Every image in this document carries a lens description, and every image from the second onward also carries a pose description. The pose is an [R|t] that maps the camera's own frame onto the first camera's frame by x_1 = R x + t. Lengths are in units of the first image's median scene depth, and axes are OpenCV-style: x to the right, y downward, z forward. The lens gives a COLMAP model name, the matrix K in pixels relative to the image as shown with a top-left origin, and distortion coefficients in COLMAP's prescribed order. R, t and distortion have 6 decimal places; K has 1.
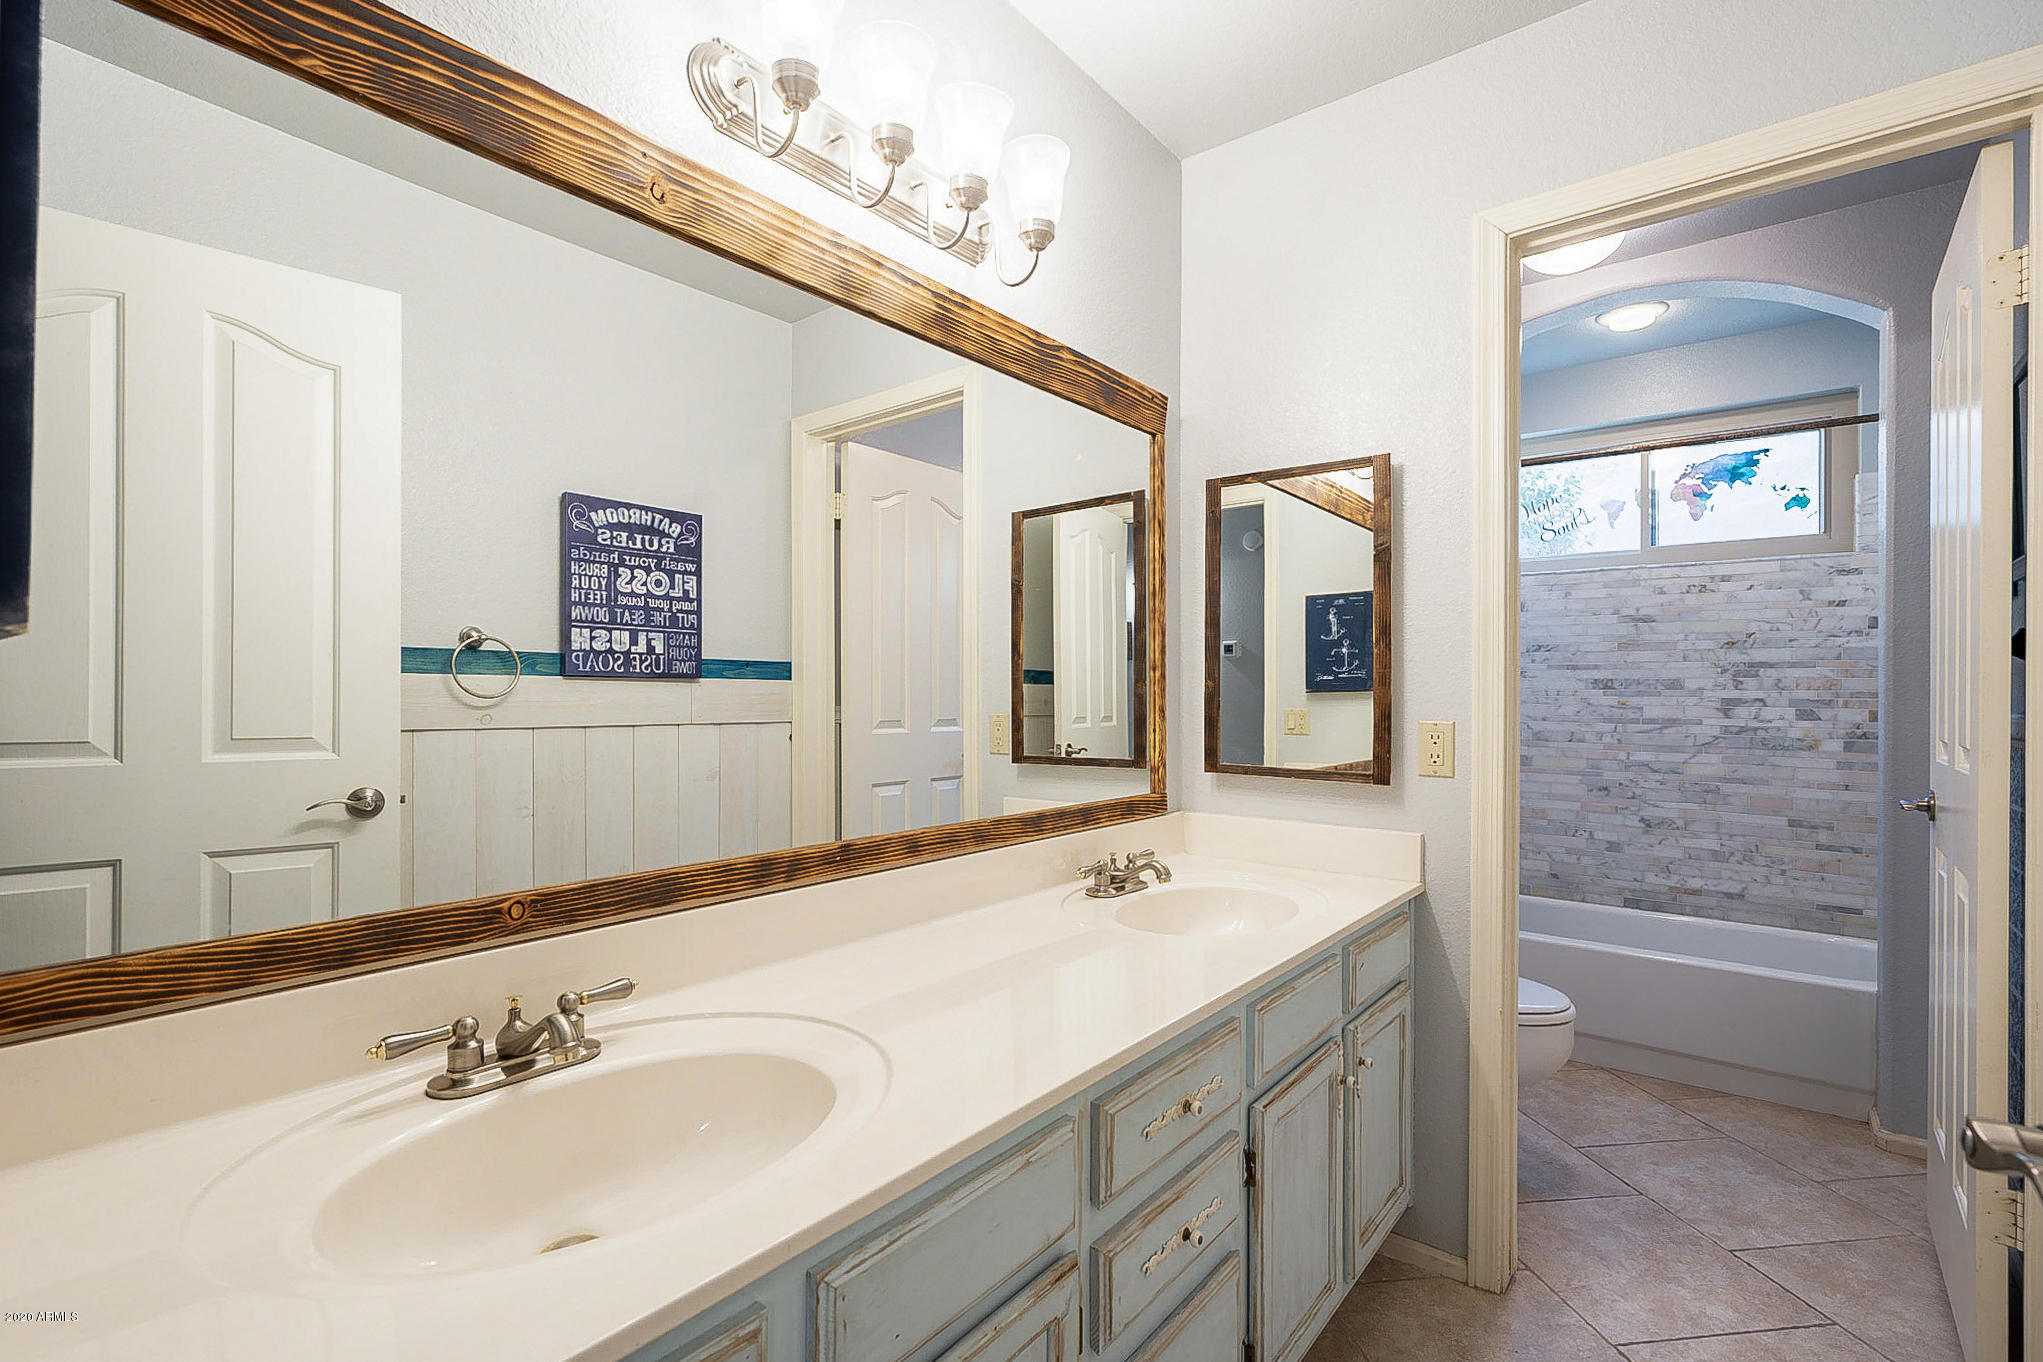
lens RADIAL K [[936.6, 0, 1015.2], [0, 936.6, 682.9], [0, 0, 1]] dist [-0.000576, -0.001240]
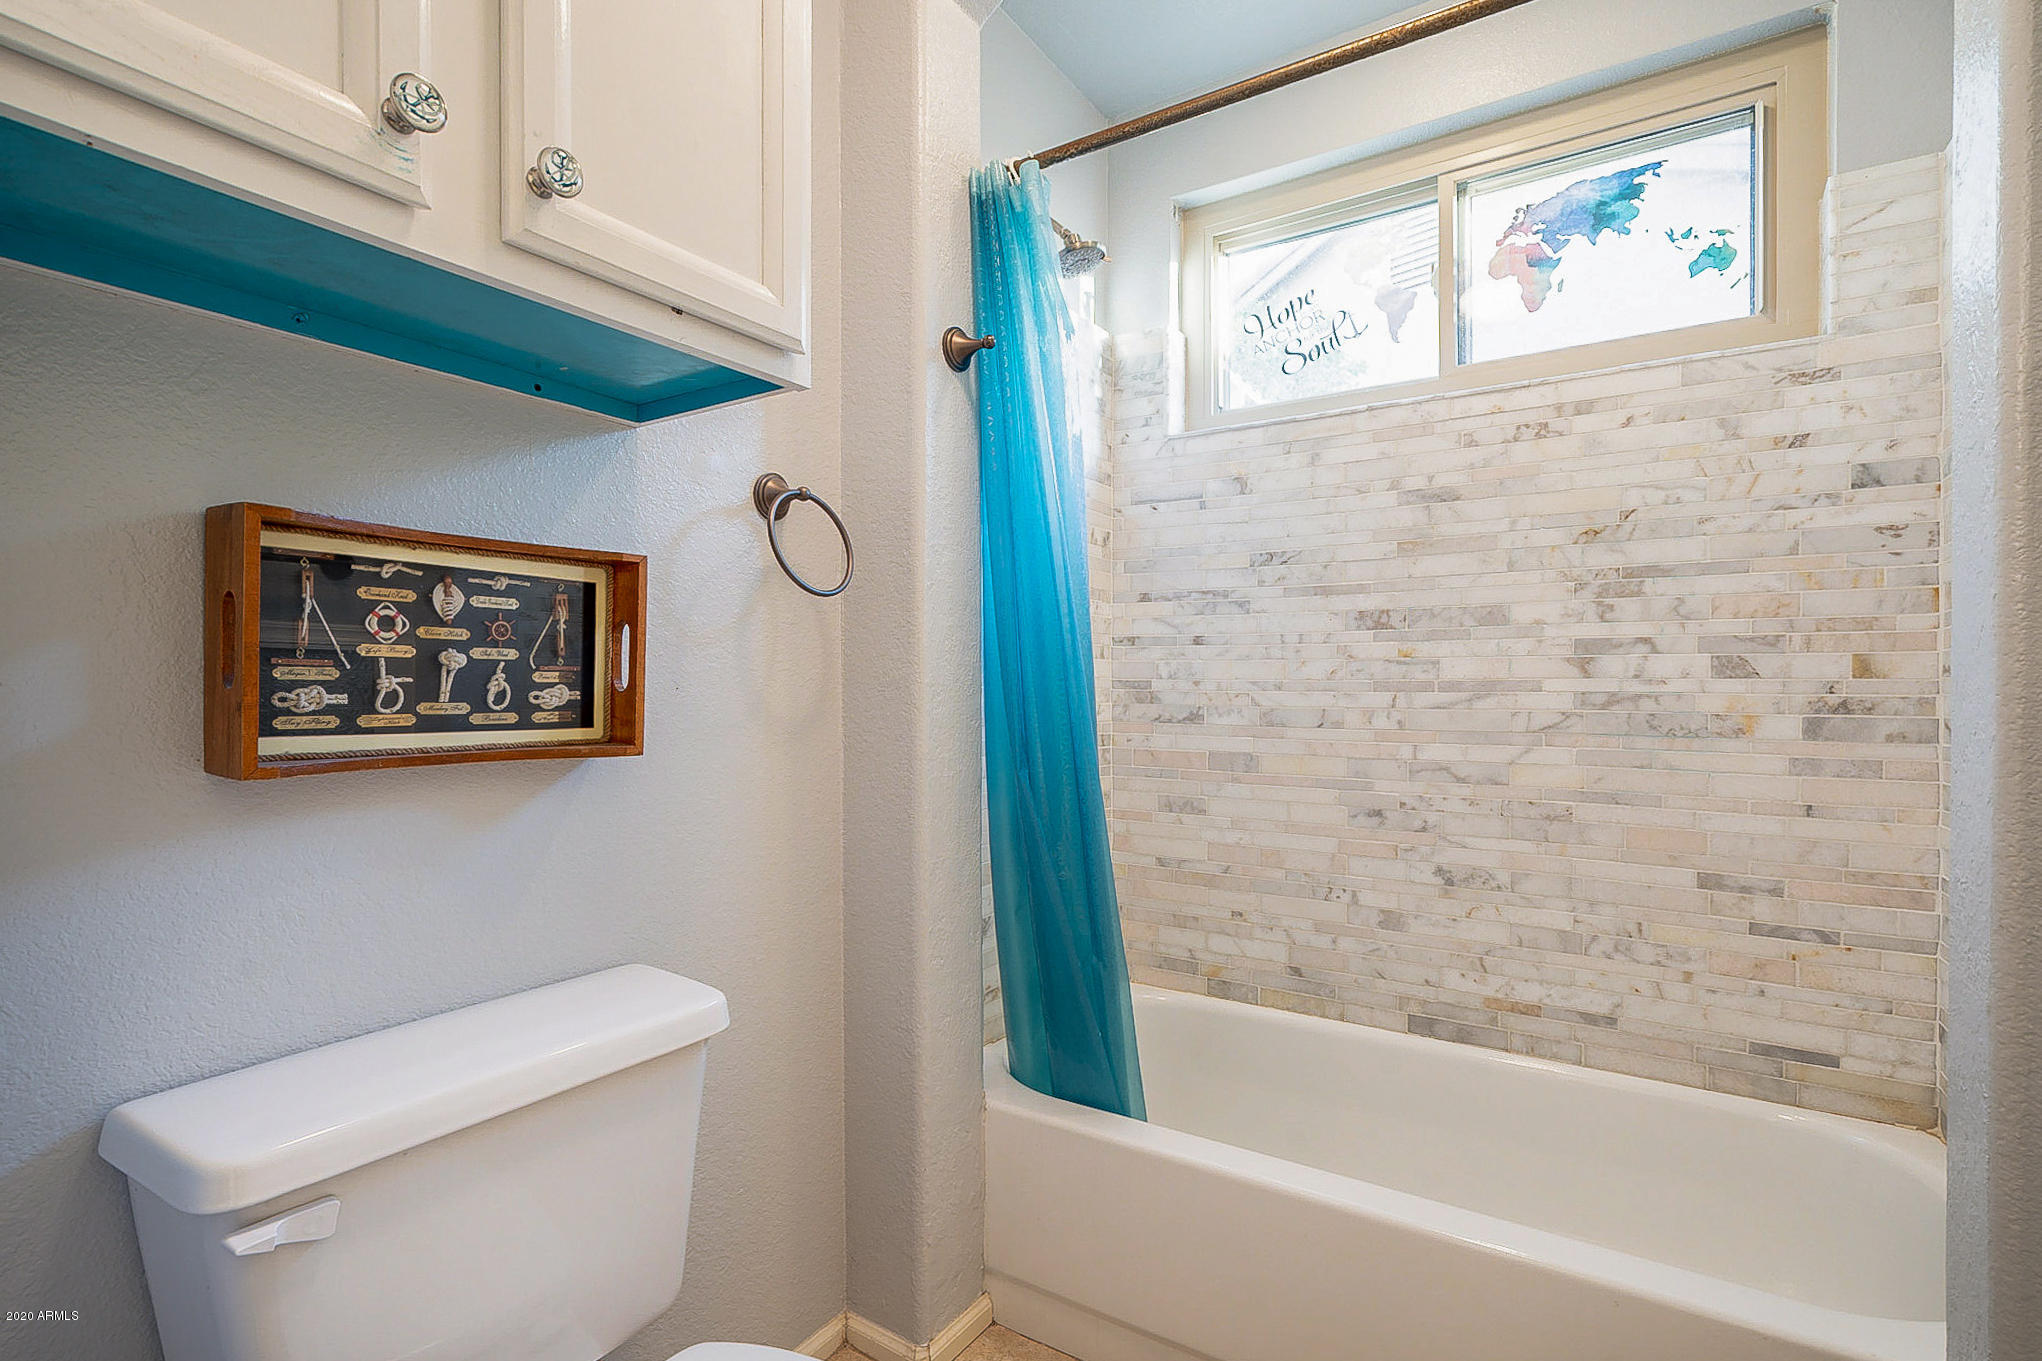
lens RADIAL K [[936.1, 0, 1029.1], [0, 936.1, 690.1], [0, 0, 1]] dist [-0.000576, -0.001240]
pose [[0.995359, -0.005612, 0.096066, 0.397112], [0.004874, 0.999957, 0.007914, 0.038449], [-0.096106, -0.007409, 0.995344, 0.504858]]
